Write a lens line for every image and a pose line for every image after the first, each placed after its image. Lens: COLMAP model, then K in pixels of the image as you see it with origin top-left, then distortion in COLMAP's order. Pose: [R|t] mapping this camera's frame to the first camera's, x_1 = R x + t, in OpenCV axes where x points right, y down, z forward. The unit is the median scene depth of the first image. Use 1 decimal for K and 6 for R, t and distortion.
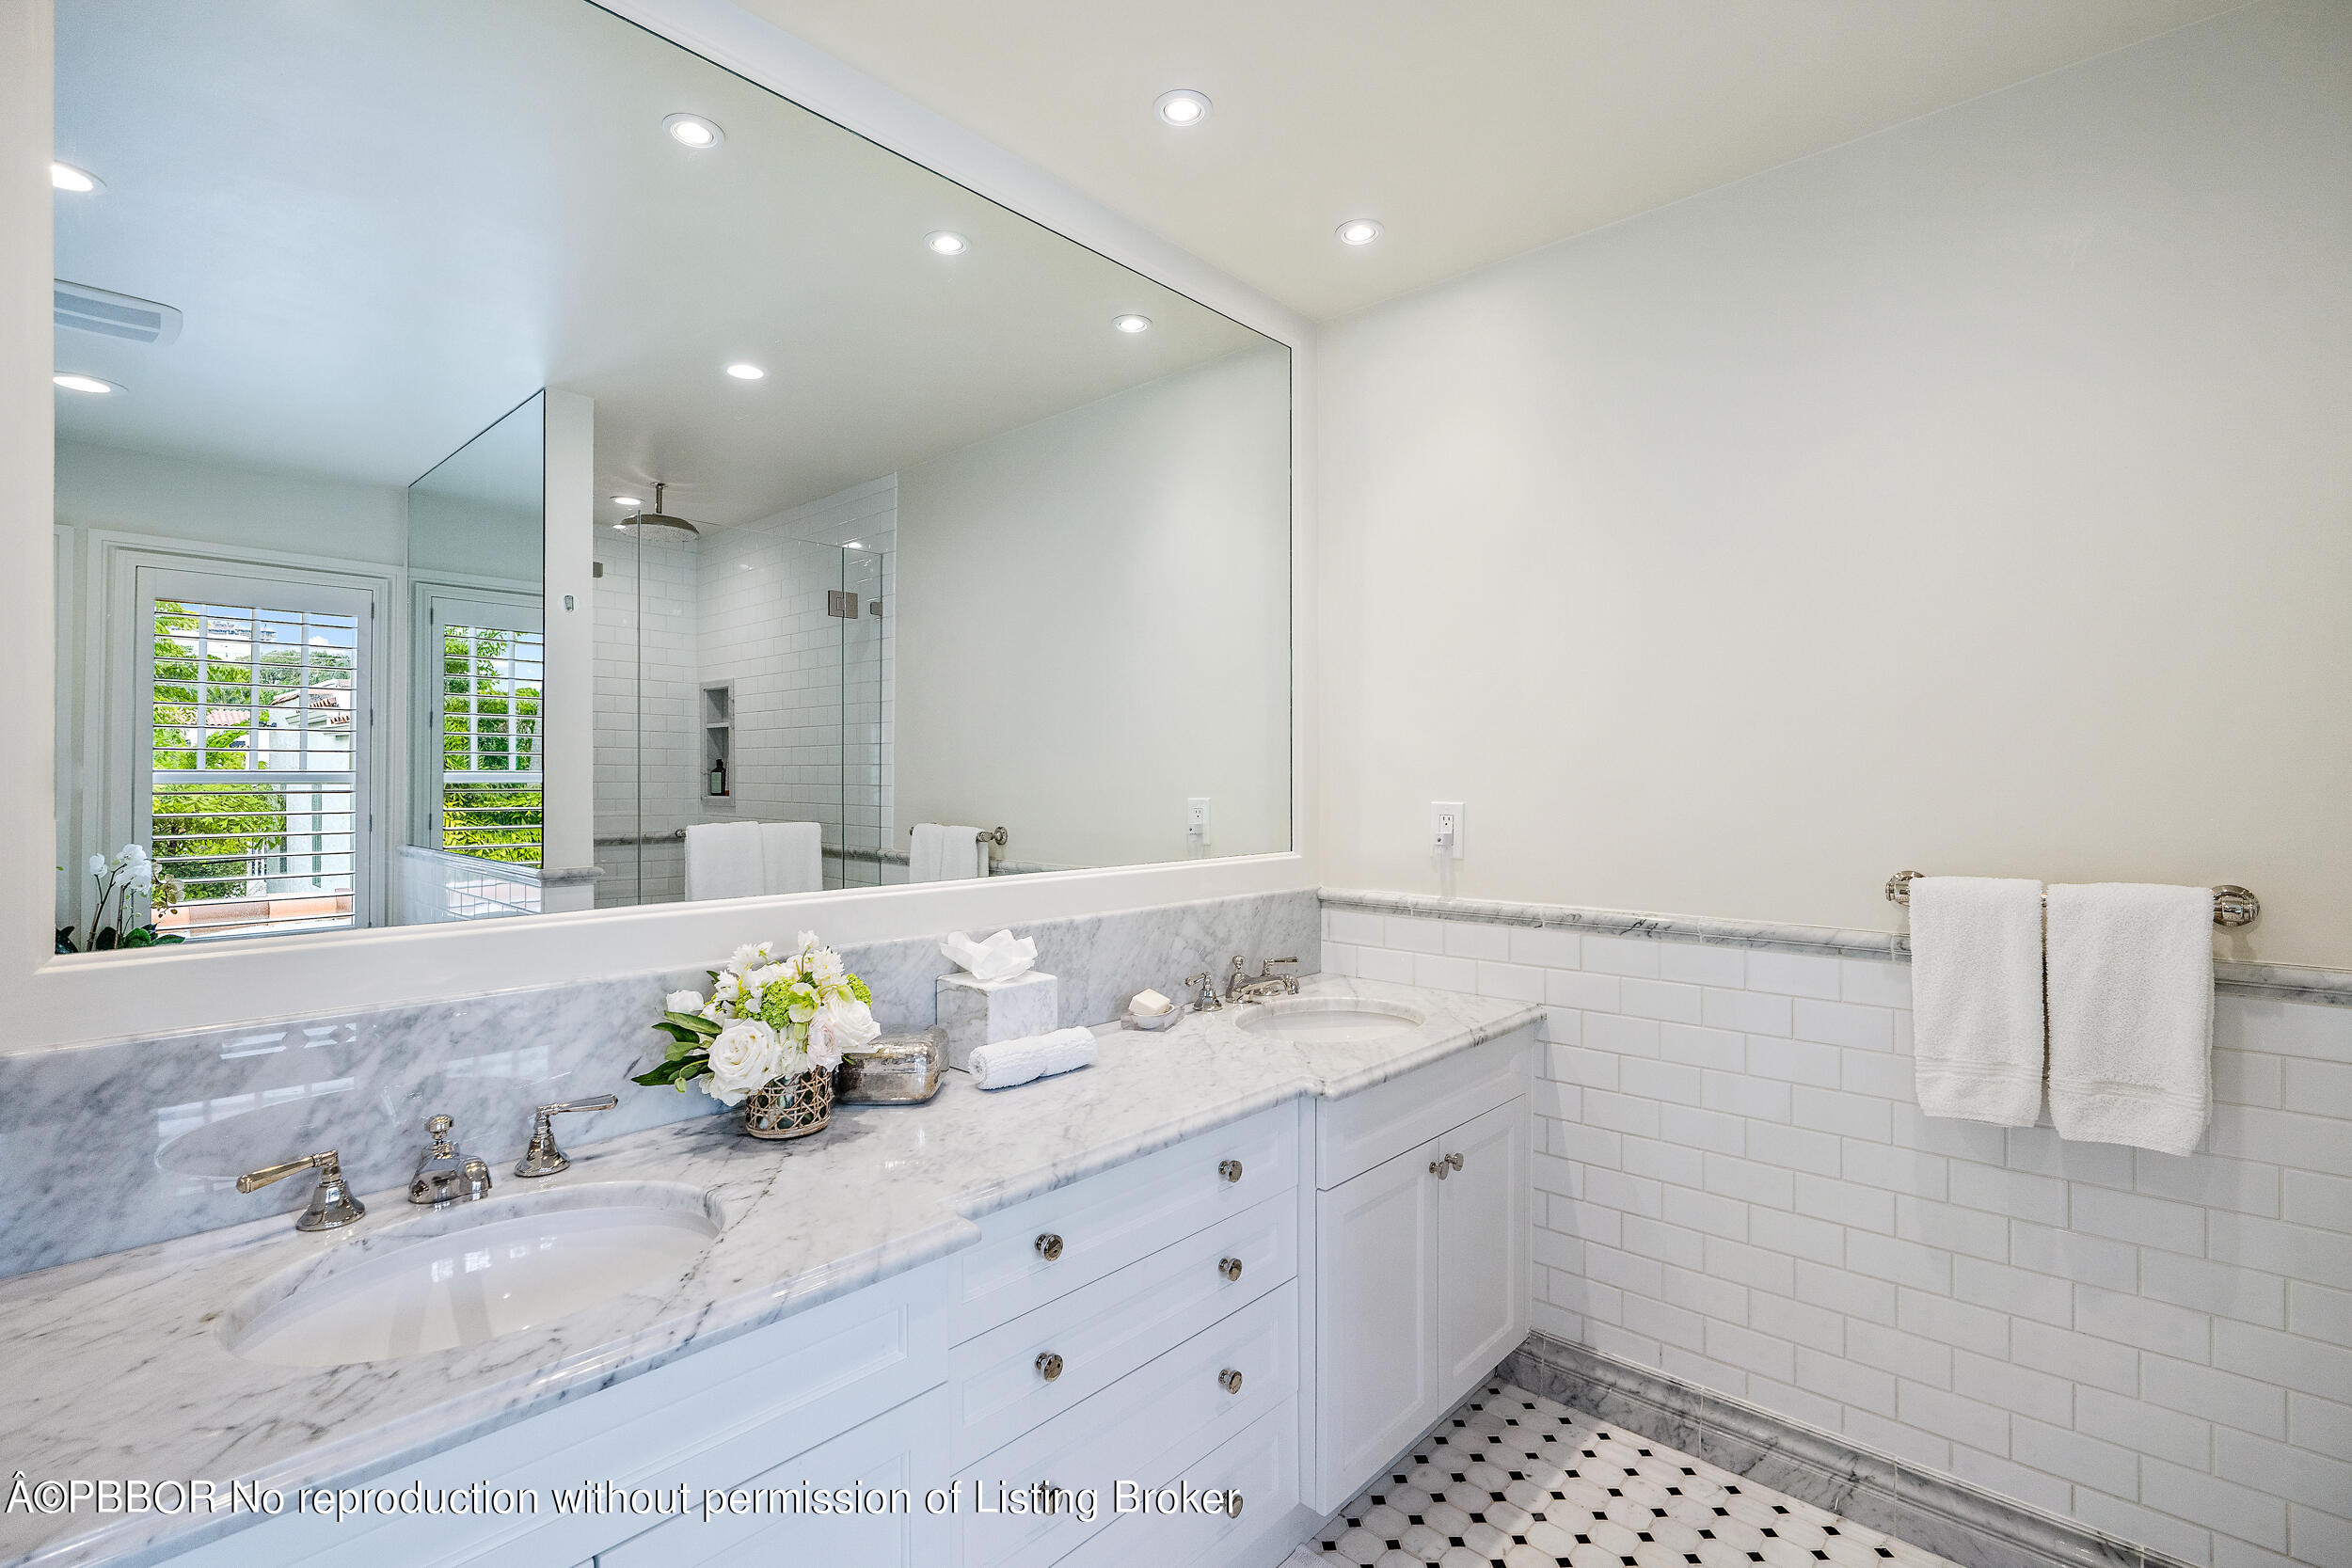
lens RADIAL K [[1078.6, 0, 1172.9], [0, 1078.6, 785.9], [0, 0, 1]] dist [-0.010055, 0.002649]
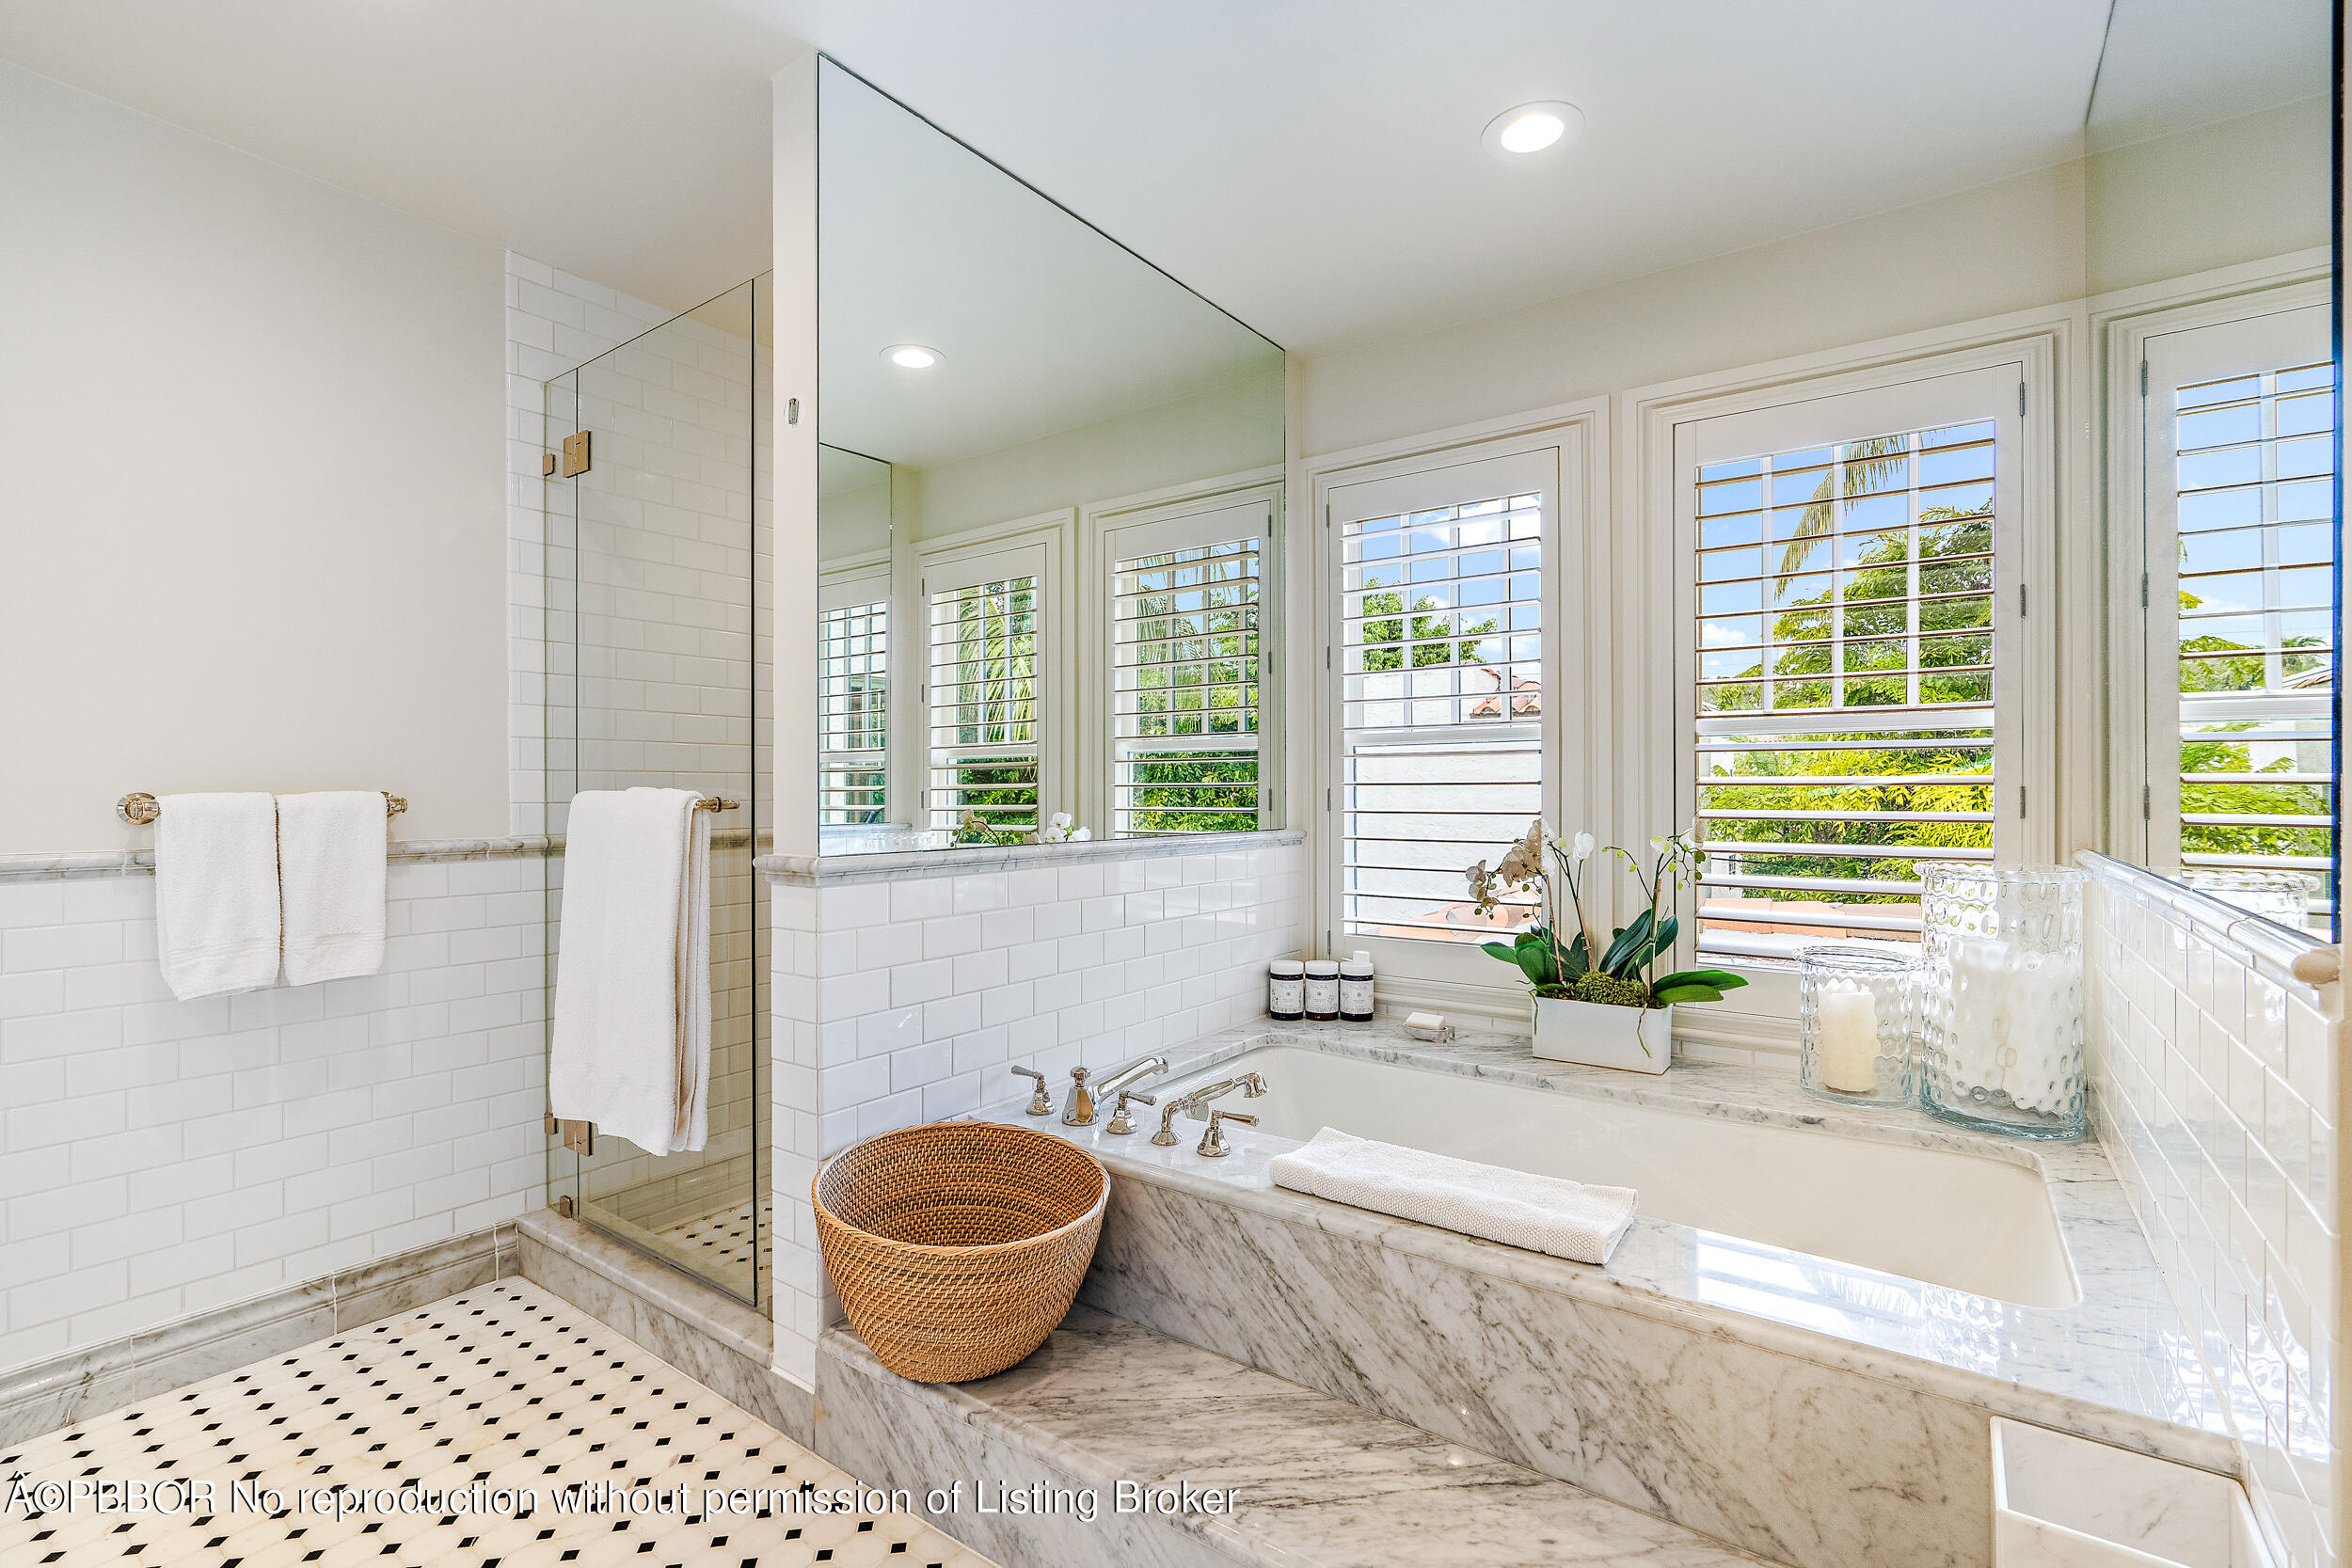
lens RADIAL K [[1078.6, 0, 1170.7], [0, 1078.6, 782.8], [0, 0, 1]] dist [-0.010055, 0.002649]
pose [[-0.135124, 0.001067, 0.990828, -0.591437], [0.005436, 0.999985, -0.000336, 0.080109], [-0.990814, 0.005341, -0.135127, 0.102009]]
